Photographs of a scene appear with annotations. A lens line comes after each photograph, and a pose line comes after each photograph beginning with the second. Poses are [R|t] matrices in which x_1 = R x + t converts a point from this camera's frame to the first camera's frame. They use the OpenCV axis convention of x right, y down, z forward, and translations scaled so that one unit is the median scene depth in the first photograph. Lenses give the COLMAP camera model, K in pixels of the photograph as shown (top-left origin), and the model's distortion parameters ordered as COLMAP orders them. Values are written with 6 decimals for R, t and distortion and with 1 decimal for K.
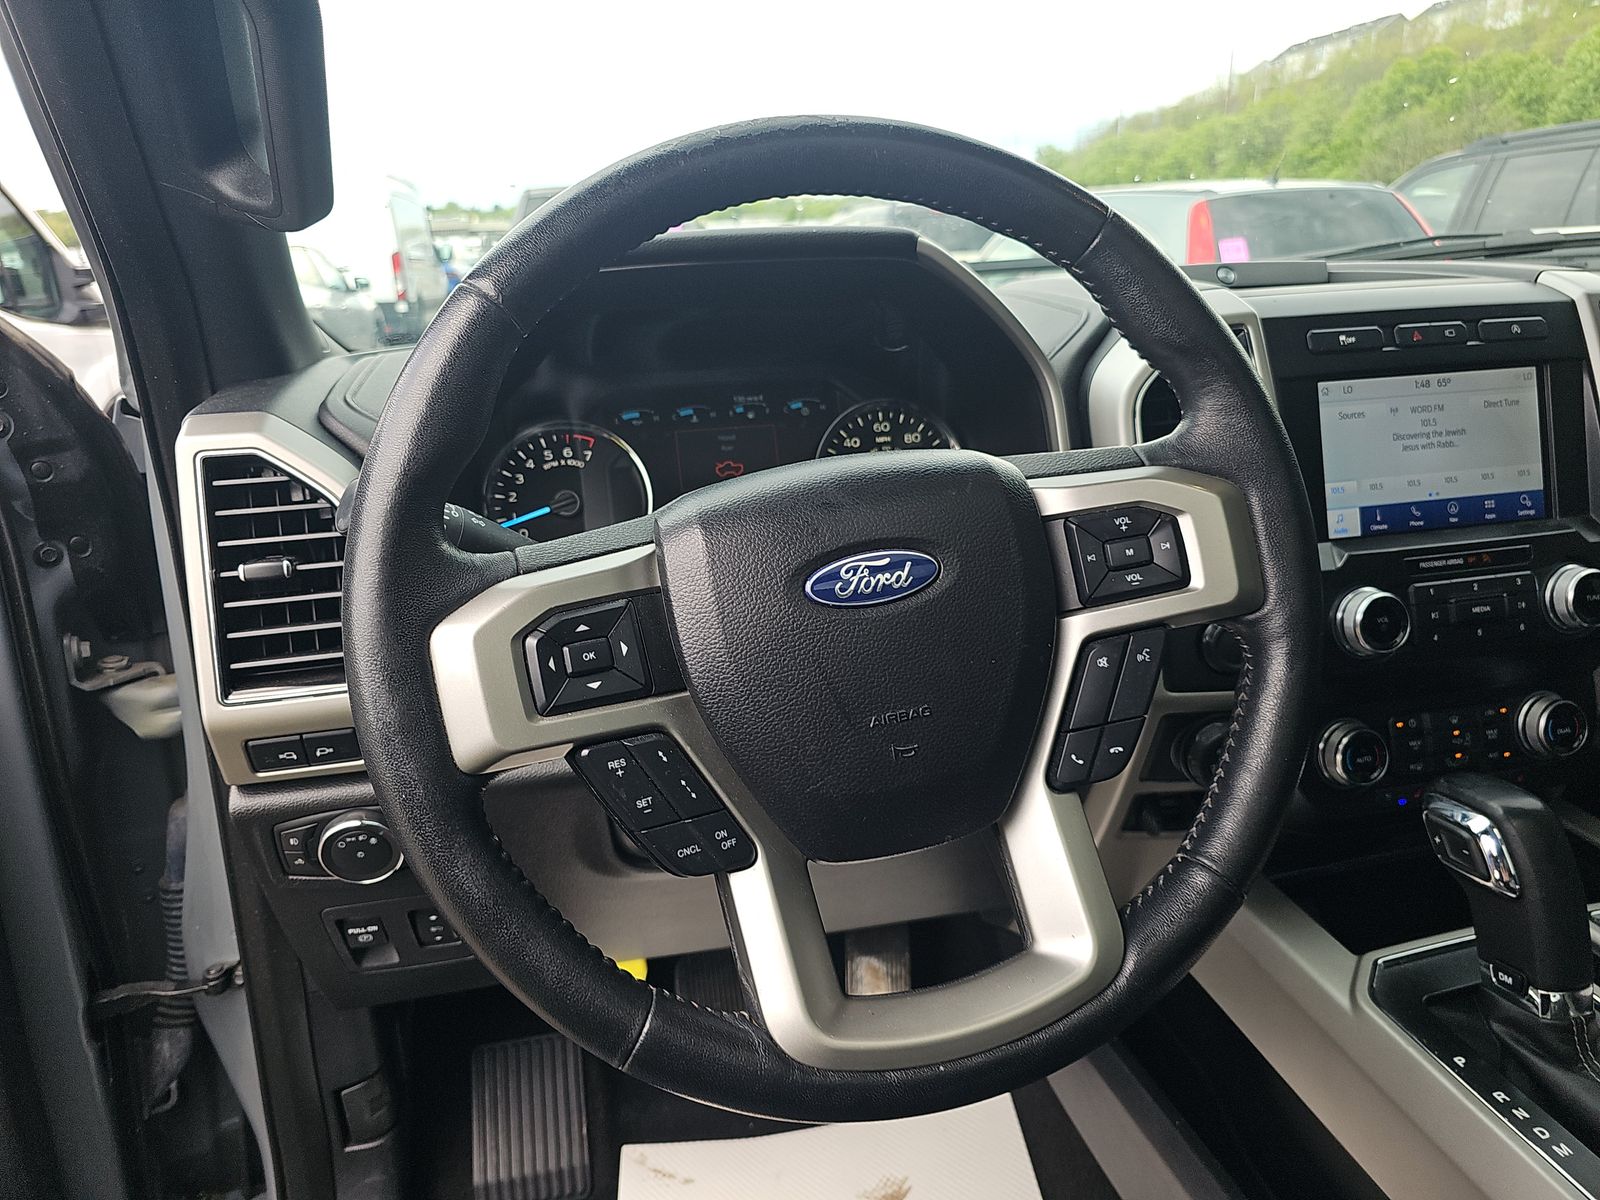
lens RADIAL K [[1073.4, 0, 800.0], [0, 1073.4, 600.0], [0, 0, 1]] dist [0.120433, -0.131192]
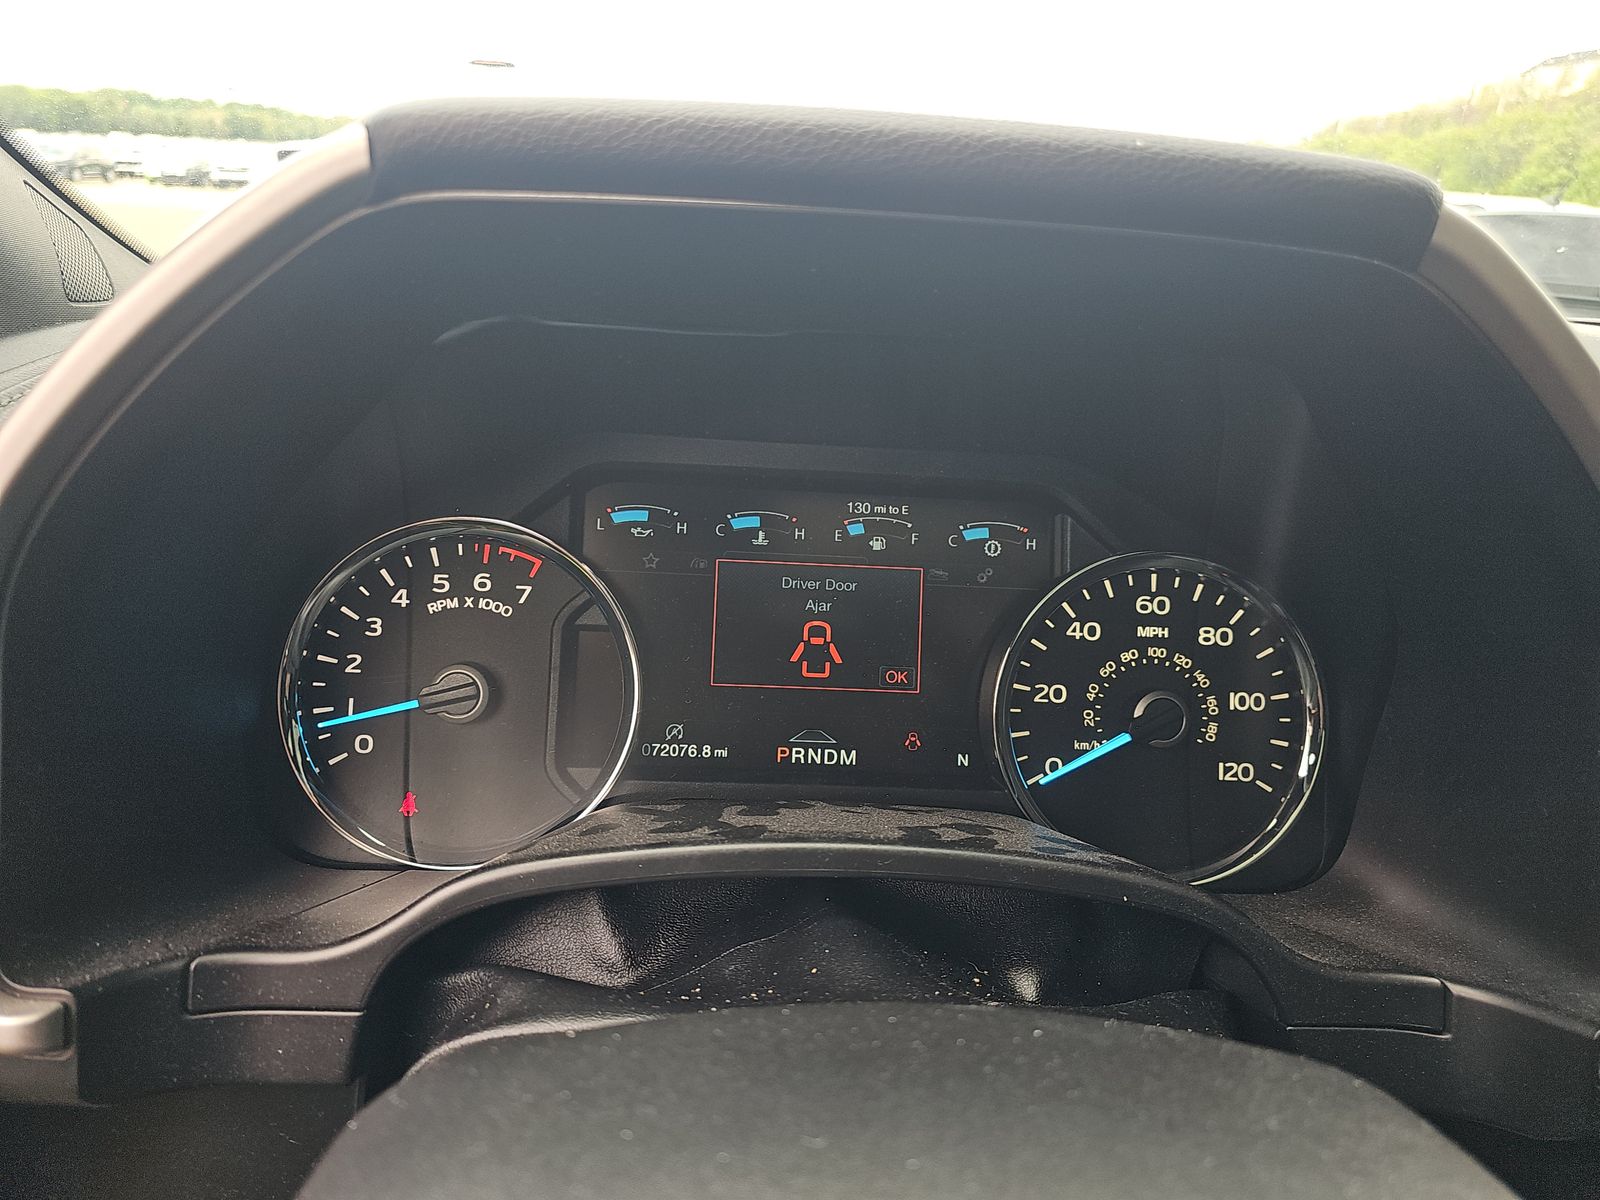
lens RADIAL K [[1053.8, 0, 801.1], [0, 1053.8, 590.3], [0, 0, 1]] dist [0.076395, -0.062148]
pose [[0.983317, 0.146869, -0.107318, -0.026995], [-0.143697, 0.988939, 0.036758, -0.170445], [0.111530, -0.020724, 0.993545, 0.553391]]
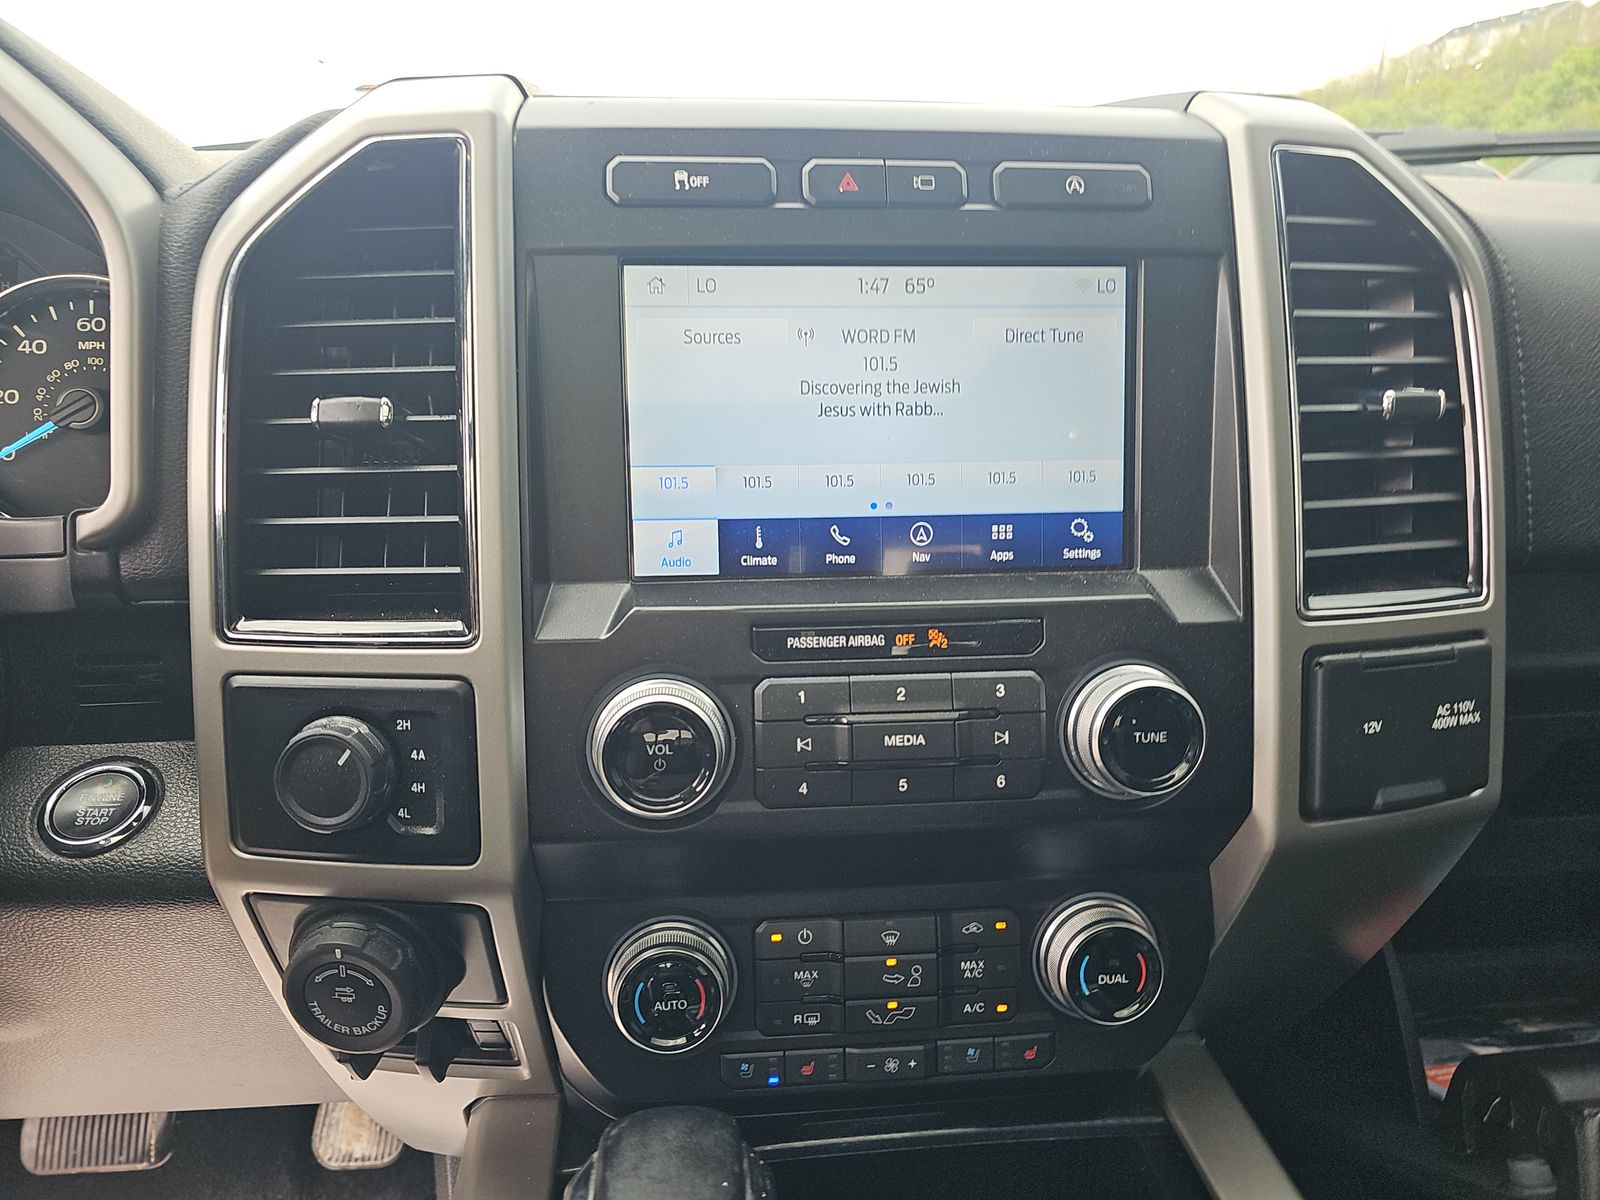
lens RADIAL K [[1056.7, 0, 797.7], [0, 1056.7, 625.9], [0, 0, 1]] dist [0.052453, -0.055426]
pose [[0.991046, 0.083106, -0.104503, 0.563733], [-0.078344, 0.995727, 0.048880, -0.057766], [0.108118, -0.040255, 0.993323, 0.475455]]
